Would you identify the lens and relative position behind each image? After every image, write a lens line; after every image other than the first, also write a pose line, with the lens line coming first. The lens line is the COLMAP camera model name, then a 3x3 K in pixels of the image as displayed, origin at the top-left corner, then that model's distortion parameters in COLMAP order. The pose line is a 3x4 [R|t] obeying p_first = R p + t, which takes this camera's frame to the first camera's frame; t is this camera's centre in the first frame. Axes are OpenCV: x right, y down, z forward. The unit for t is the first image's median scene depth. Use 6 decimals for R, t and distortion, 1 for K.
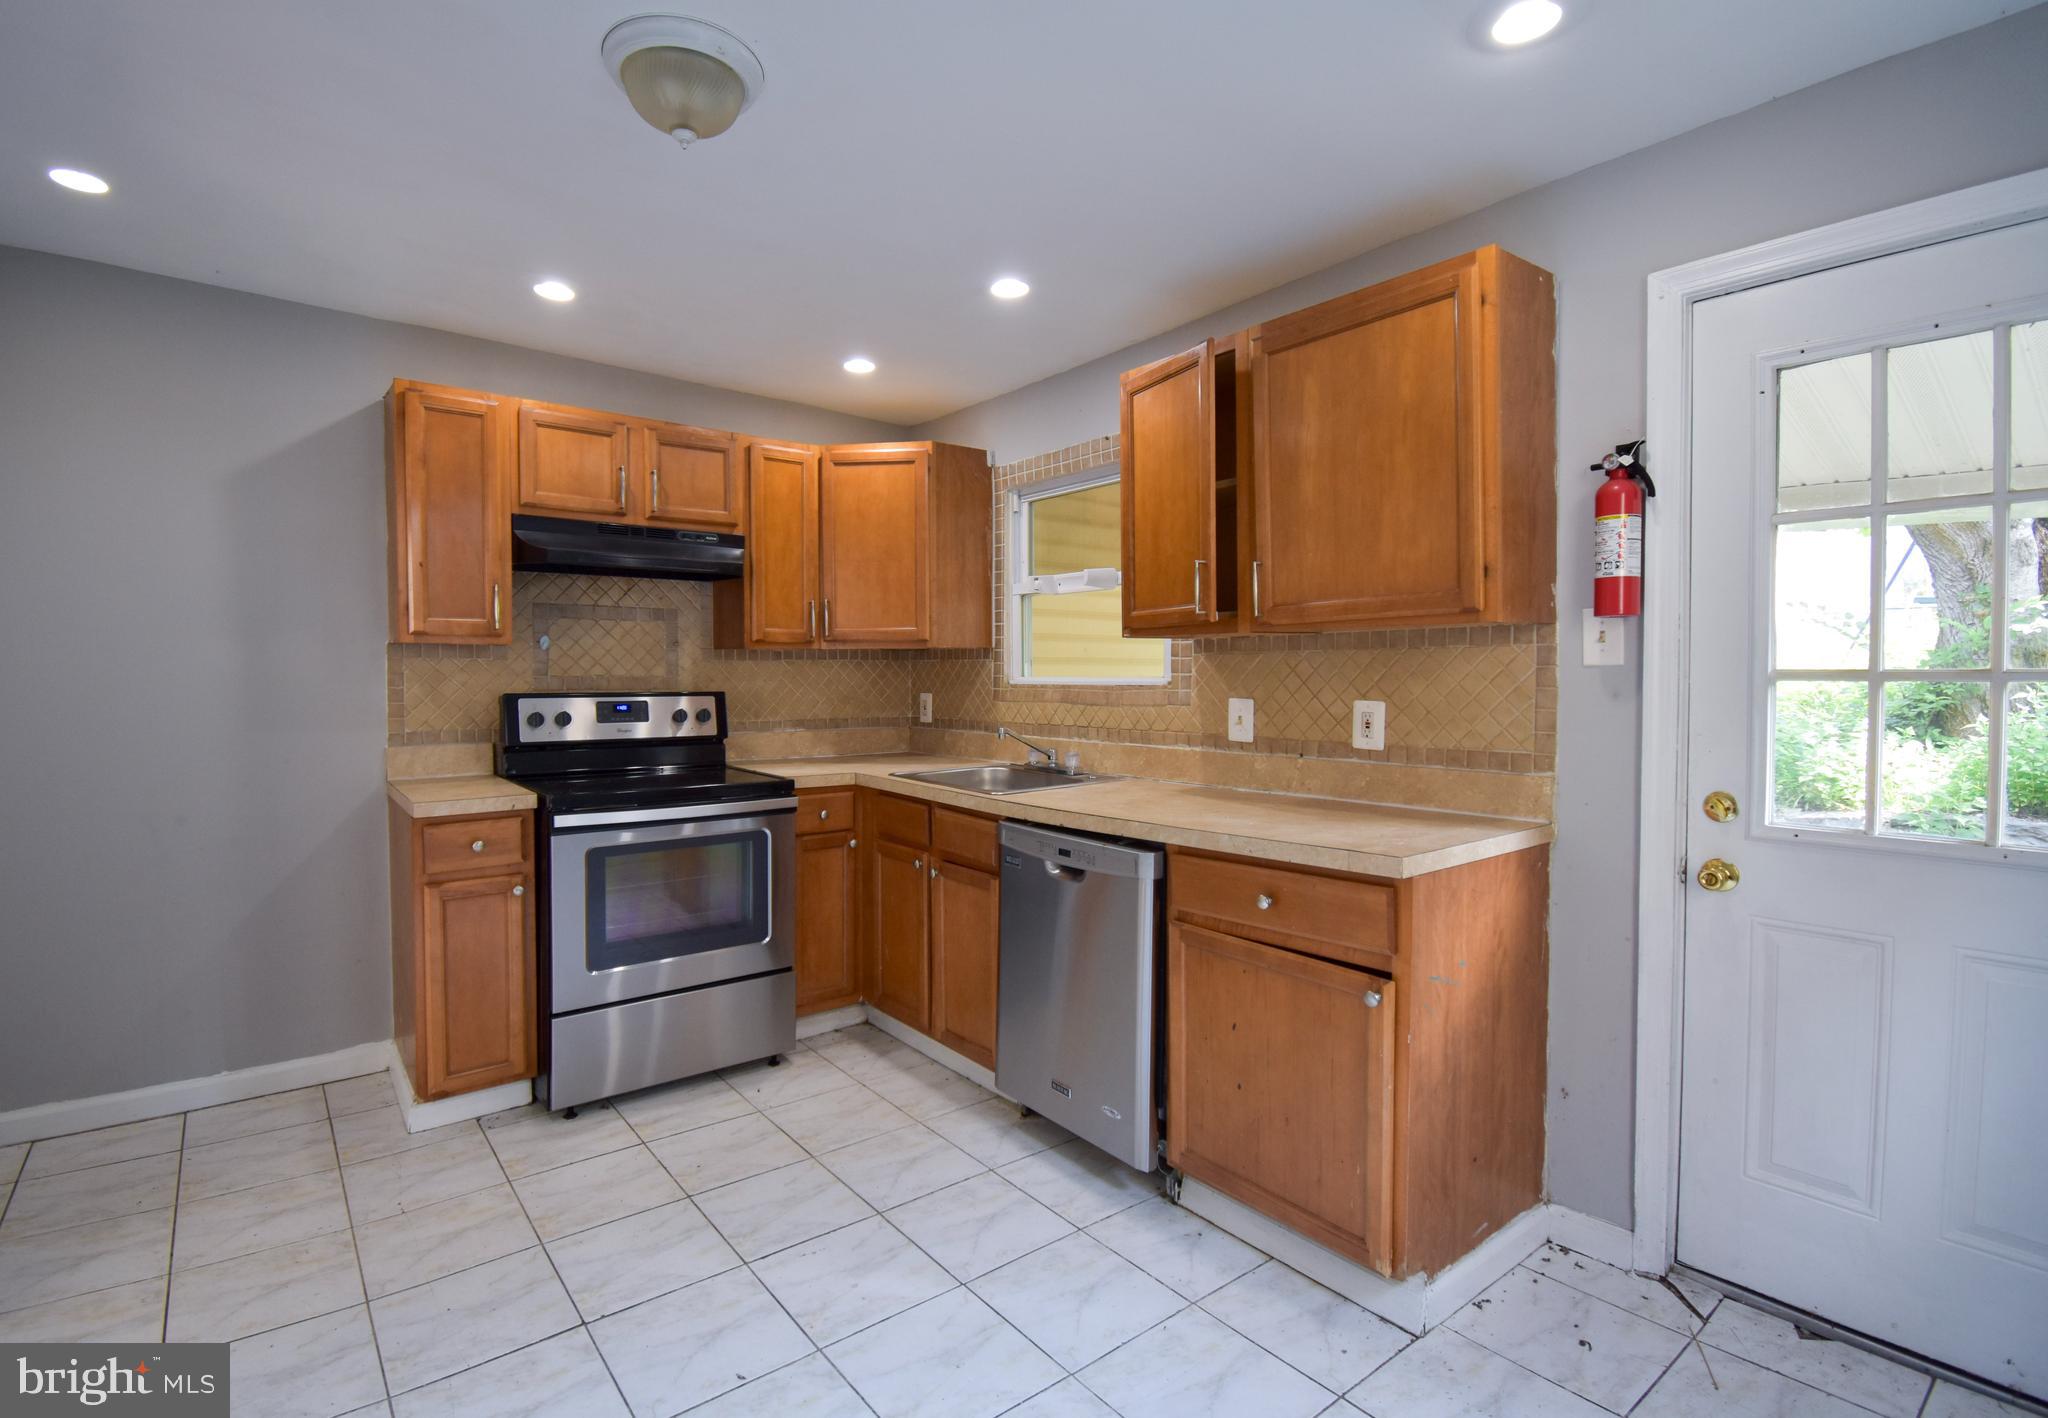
lens RADIAL K [[966.8, 0, 1006.3], [0, 966.8, 711.8], [0, 0, 1]] dist [0.001127, -0.002344]
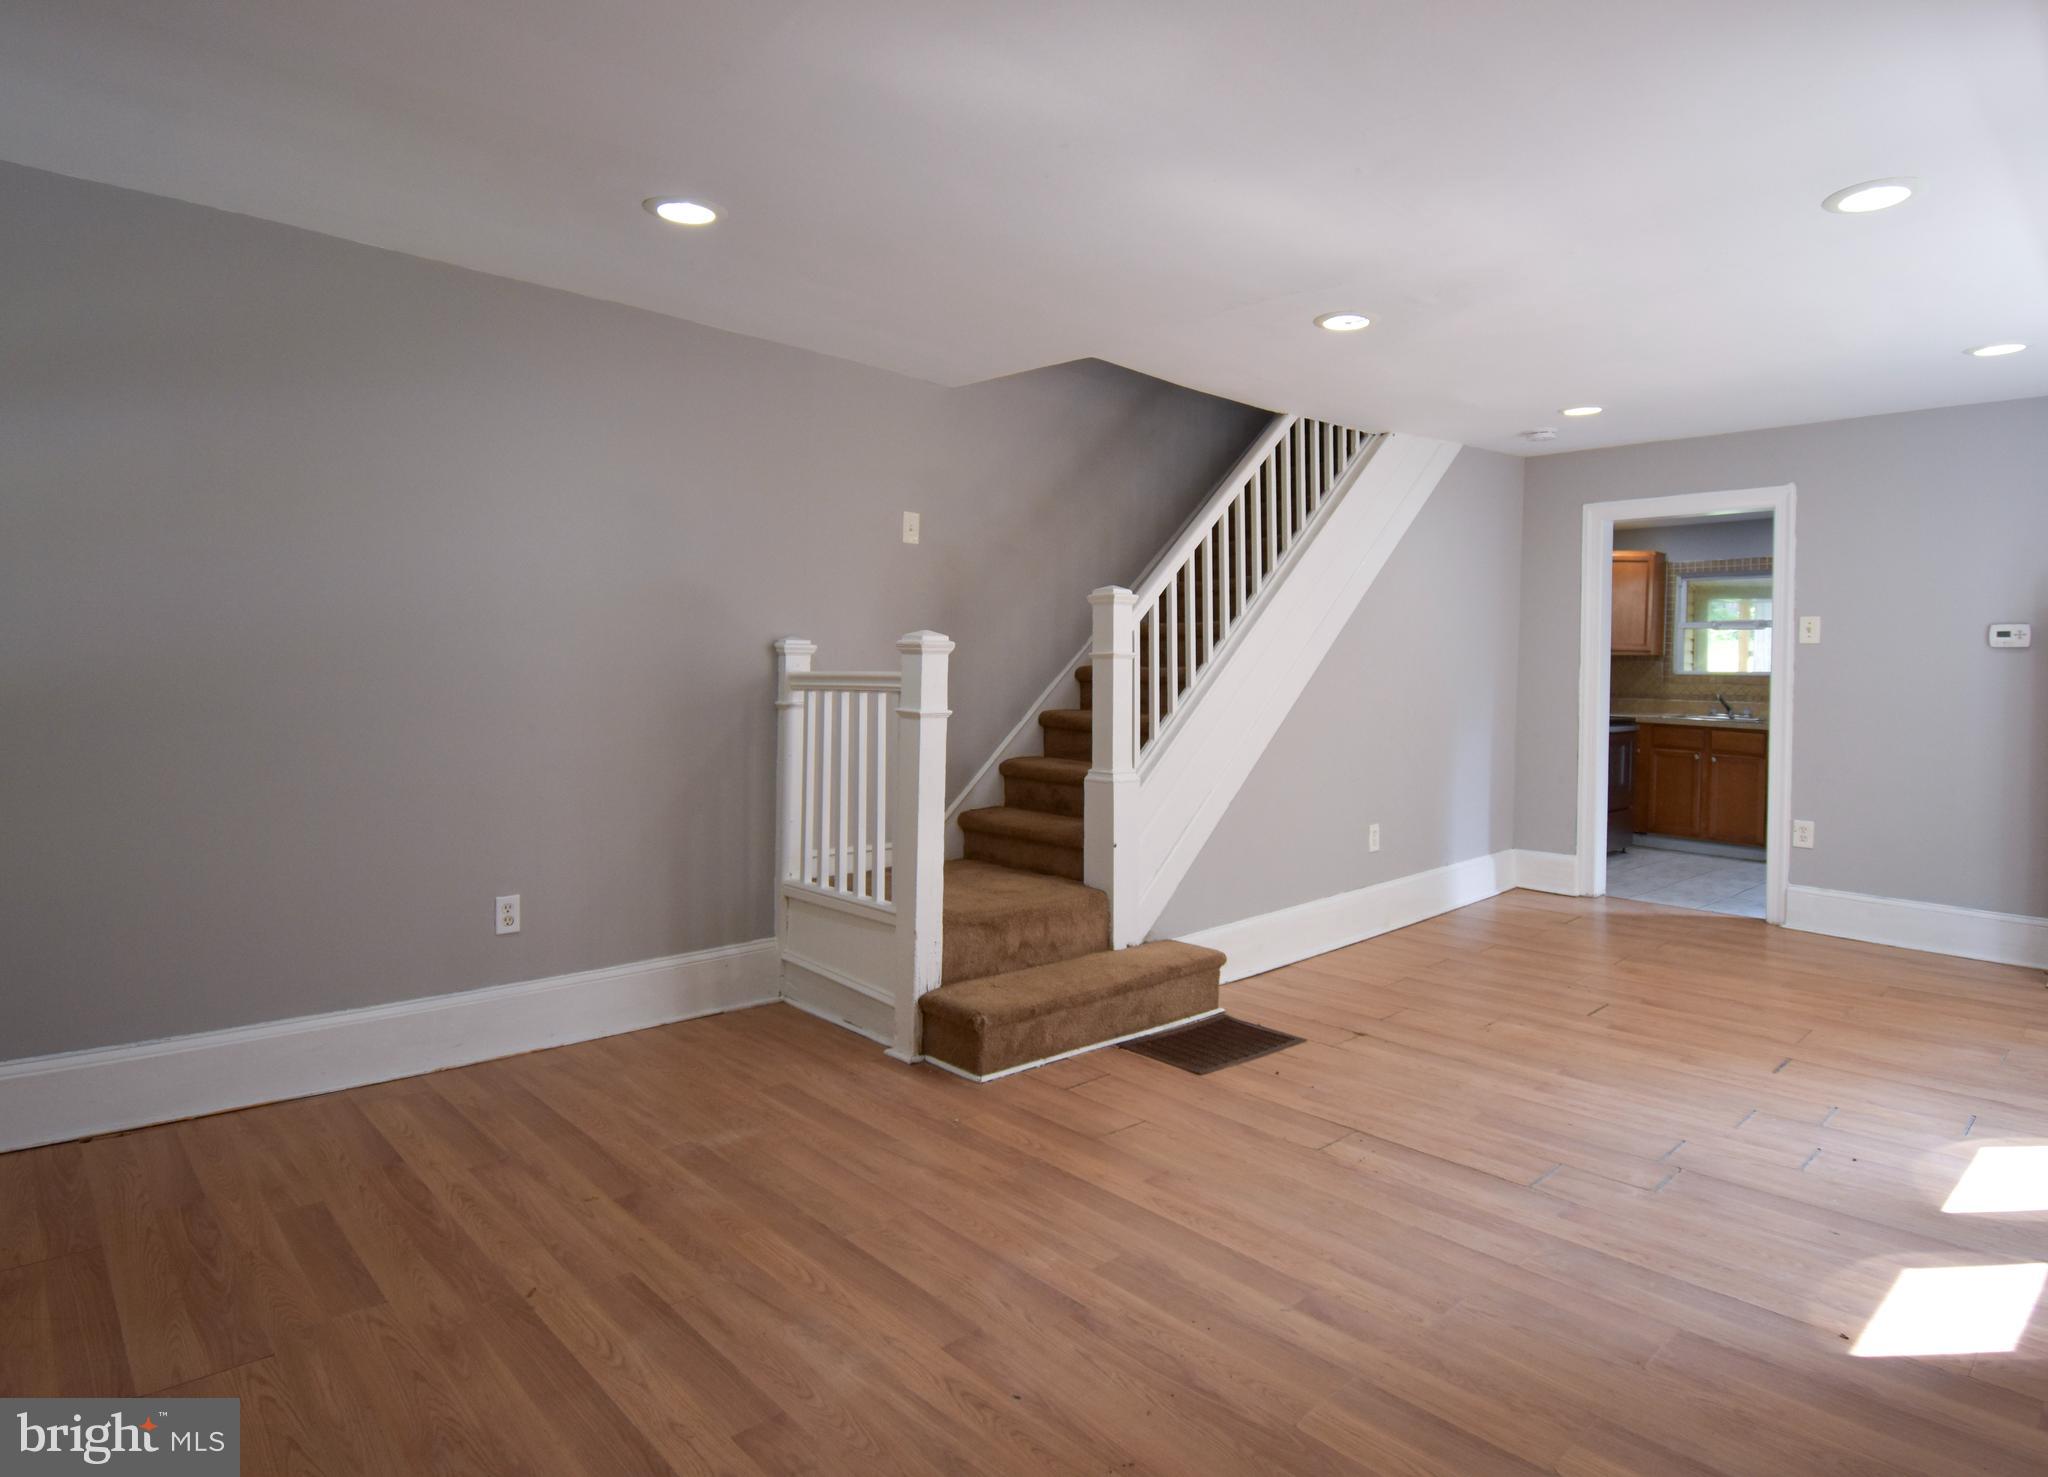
lens RADIAL K [[1166.4, 0, 1006.1], [0, 1166.4, 677.6], [0, 0, 1]] dist [0.020384, -0.020342]
pose [[0.996564, 0.017490, 0.080958, -2.037644], [-0.014945, 0.999378, -0.031935, 0.097088], [-0.081466, 0.030616, 0.996206, -1.636790]]
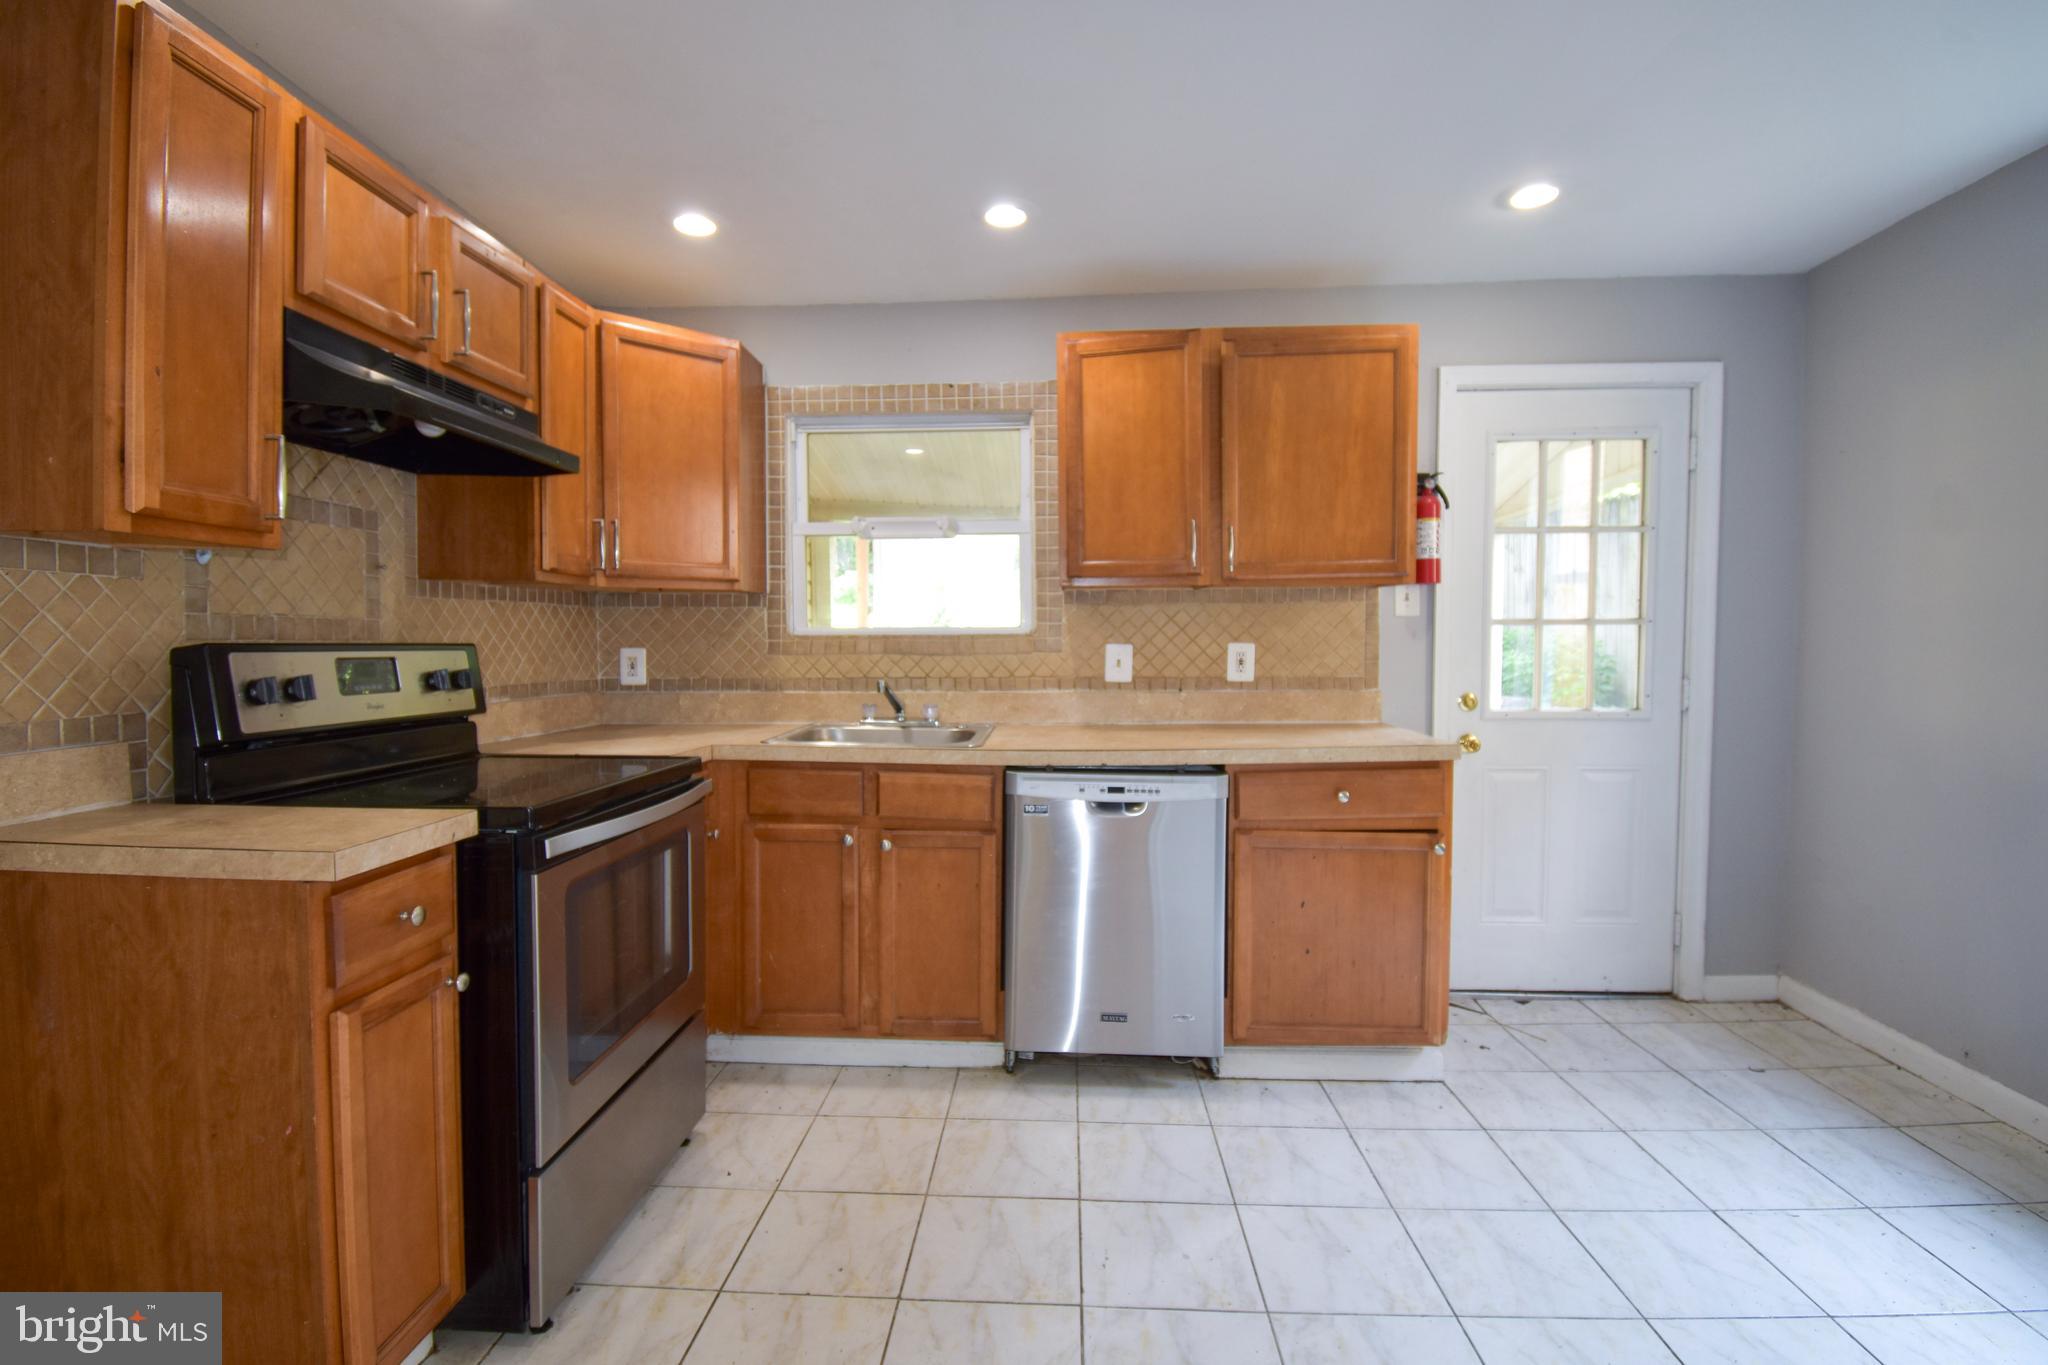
lens RADIAL K [[935.3, 0, 1025.0], [0, 935.3, 680.1], [0, 0, 1]] dist [0.013897, -0.000991]
pose [[0.656559, -0.032437, 0.753577, -0.680396], [0.032116, 0.999371, 0.015036, 0.008691], [-0.753591, 0.014329, 0.657188, 0.368200]]
